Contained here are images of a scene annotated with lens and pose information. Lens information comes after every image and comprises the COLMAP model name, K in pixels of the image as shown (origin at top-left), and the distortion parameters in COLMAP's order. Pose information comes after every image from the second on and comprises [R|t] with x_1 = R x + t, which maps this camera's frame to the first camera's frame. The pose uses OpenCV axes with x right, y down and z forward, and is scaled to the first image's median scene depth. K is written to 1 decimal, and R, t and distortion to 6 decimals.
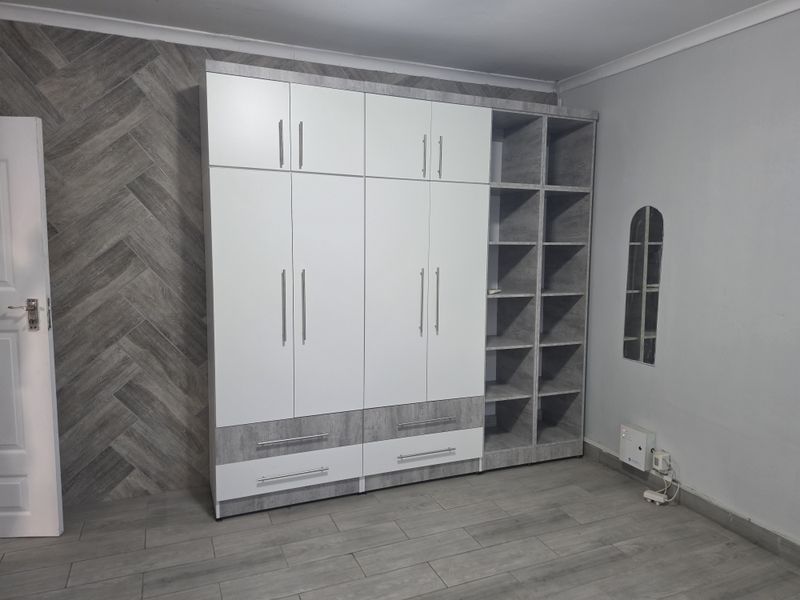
lens RADIAL K [[544.4, 0, 377.7], [0, 544.4, 288.1], [0, 0, 1]] dist [0.078336, -0.063585]
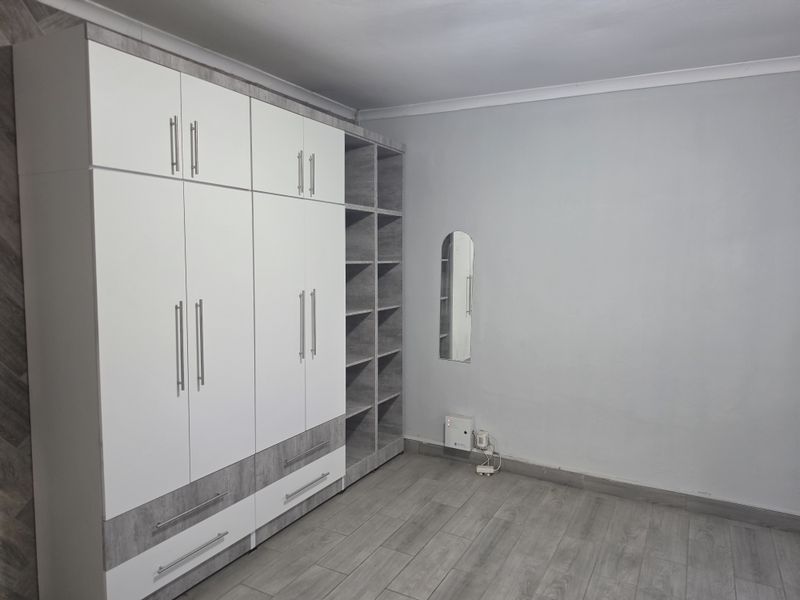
lens RADIAL K [[544.4, 0, 424.0], [0, 544.4, 293.2], [0, 0, 1]] dist [0.078336, -0.063585]
pose [[0.791468, -0.045834, 0.609490, -0.330005], [0.051385, 0.998644, 0.008372, -0.029318], [-0.609047, 0.024693, 0.792750, 0.118330]]
